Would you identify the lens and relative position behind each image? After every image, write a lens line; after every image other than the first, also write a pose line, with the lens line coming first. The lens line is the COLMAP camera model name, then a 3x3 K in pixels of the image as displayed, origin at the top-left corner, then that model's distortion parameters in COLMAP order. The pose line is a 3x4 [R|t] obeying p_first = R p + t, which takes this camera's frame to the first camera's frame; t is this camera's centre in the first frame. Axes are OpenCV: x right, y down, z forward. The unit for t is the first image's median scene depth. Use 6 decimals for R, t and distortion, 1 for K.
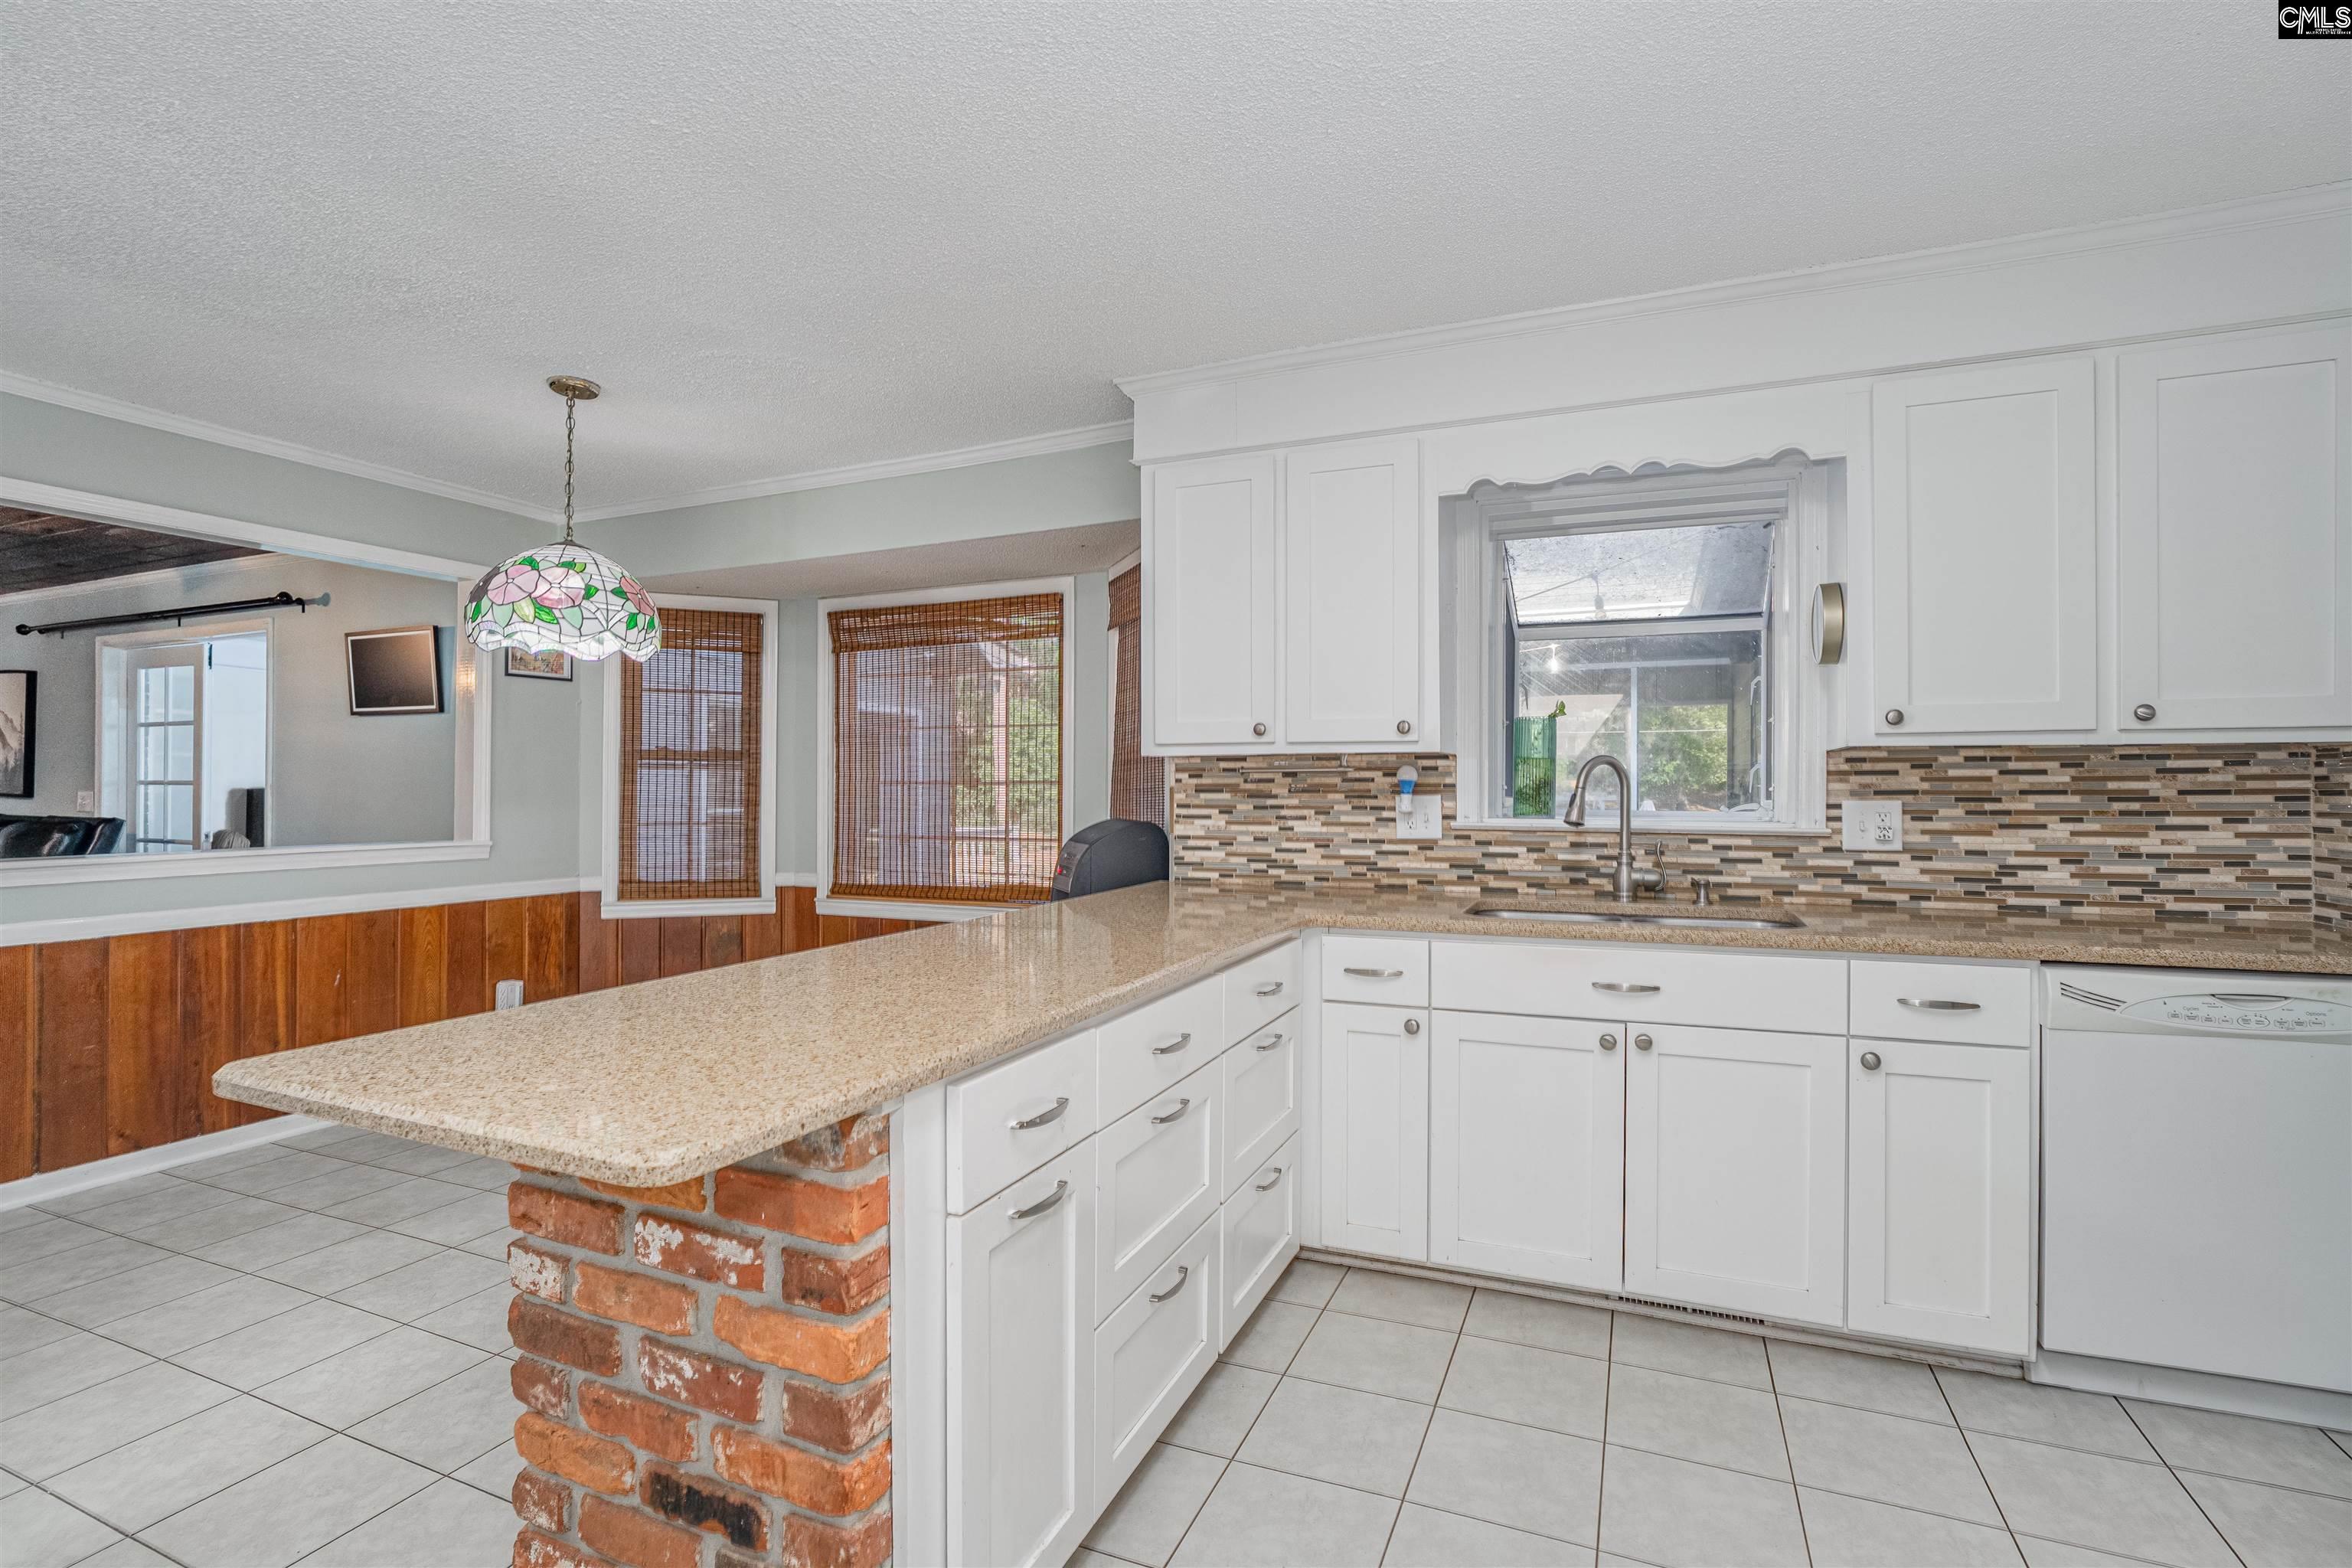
lens RADIAL K [[1080.3, 0, 1125.4], [0, 1080.3, 788.3], [0, 0, 1]] dist [-0.031242, 0.011473]
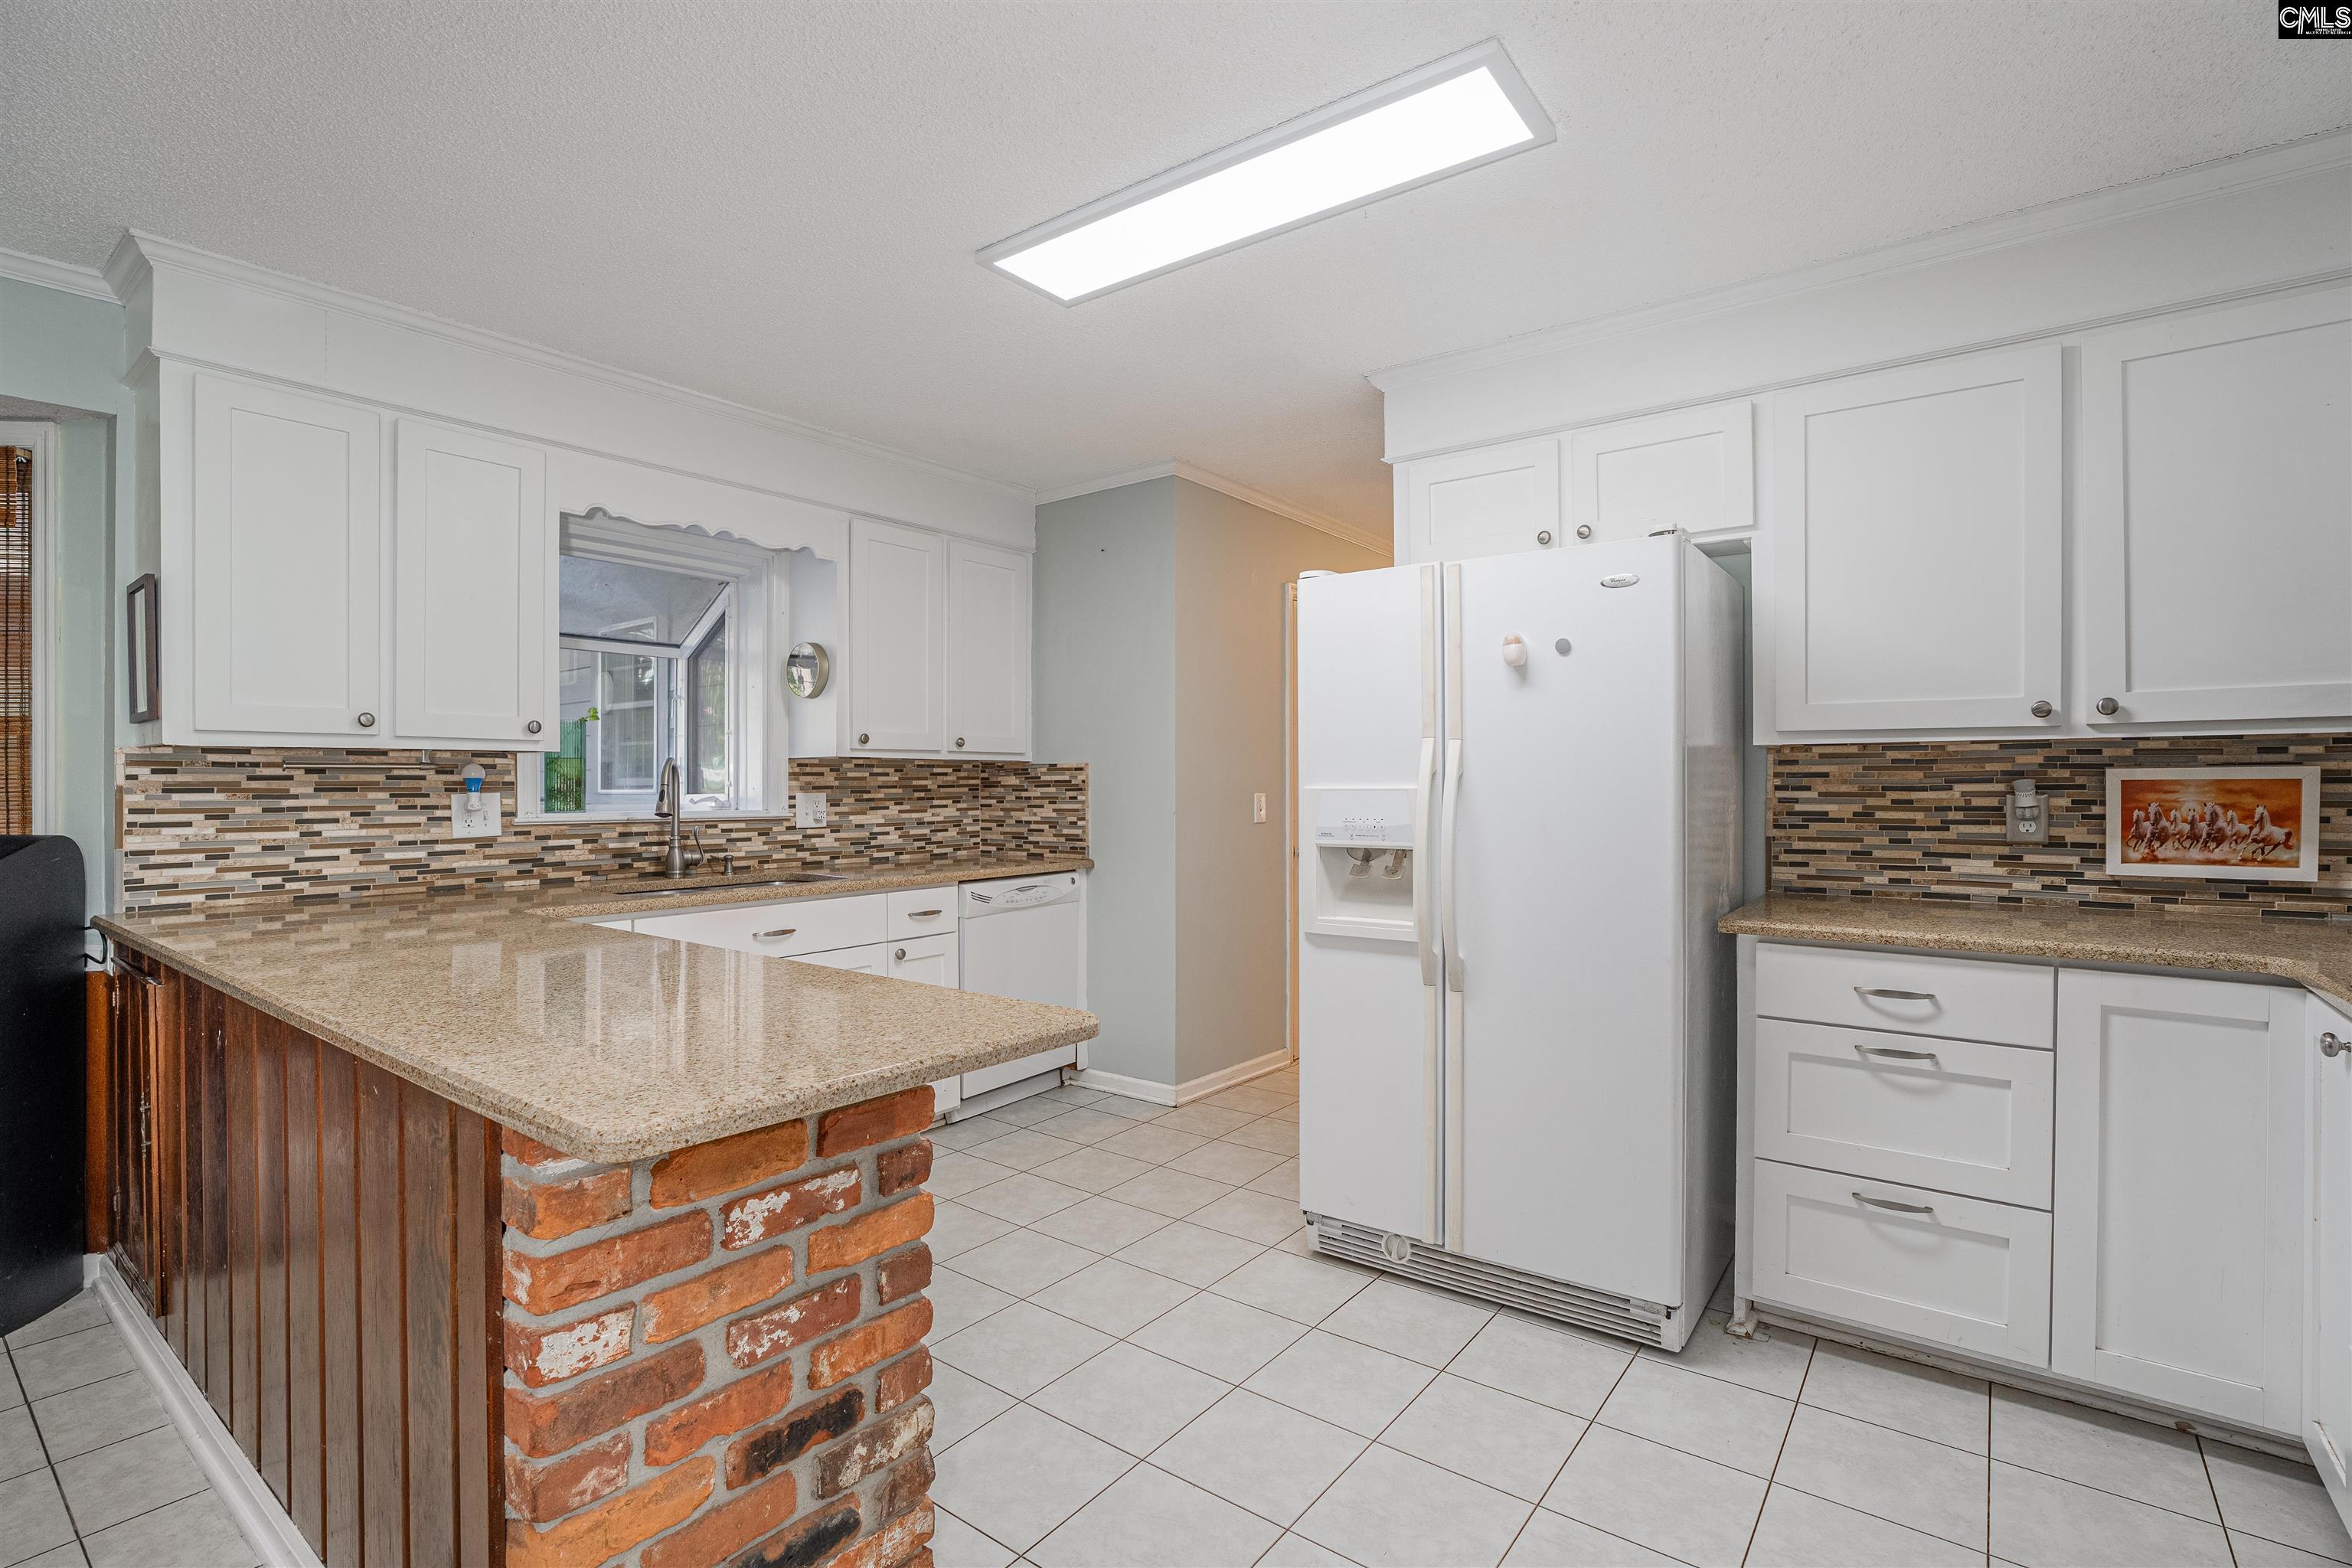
lens RADIAL K [[1080.3, 0, 1179.1], [0, 1080.3, 789.1], [0, 0, 1]] dist [-0.031242, 0.011473]
pose [[0.246548, -0.006473, 0.969109, -0.547330], [0.003143, 0.999978, 0.005879, -0.001032], [-0.969126, 0.001596, 0.246562, 0.135986]]
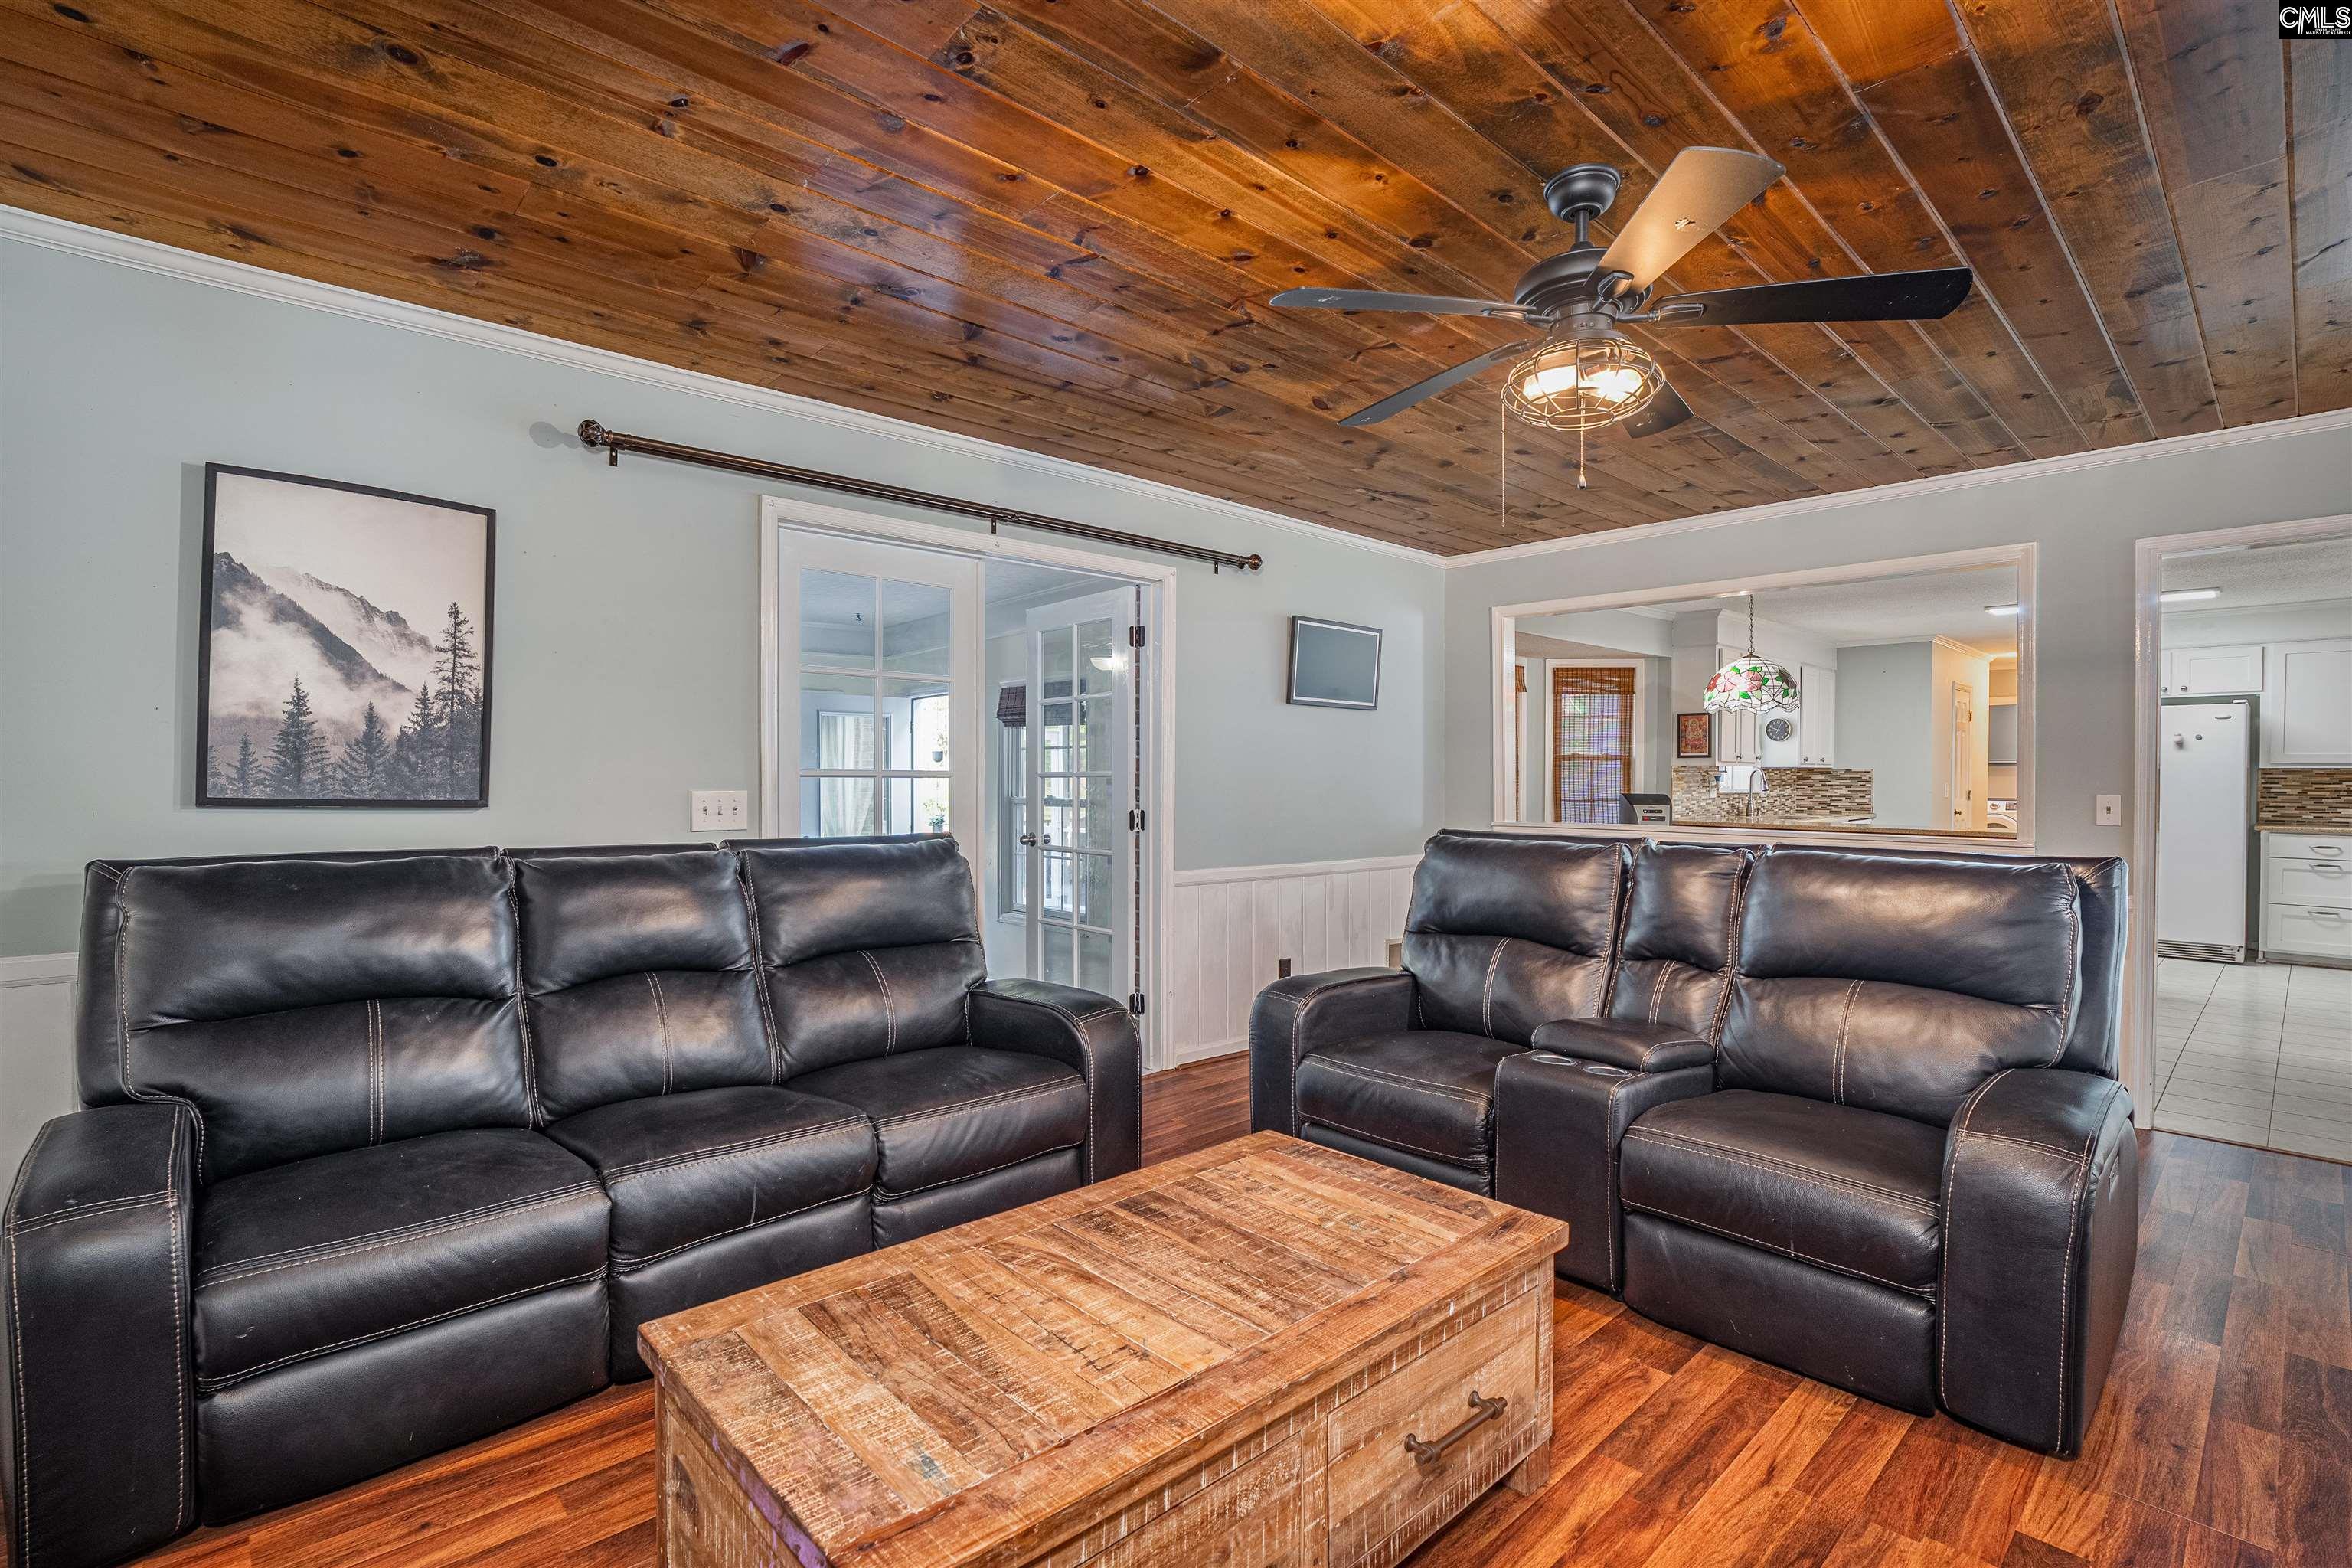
lens RADIAL K [[1080.3, 0, 1191.8], [0, 1080.3, 783.3], [0, 0, 1]] dist [-0.031242, 0.011473]
pose [[0.404317, -0.007680, 0.914587, -2.814232], [-0.002625, 0.999951, 0.009557, -0.011203], [-0.914615, -0.006265, 0.404277, 1.163517]]
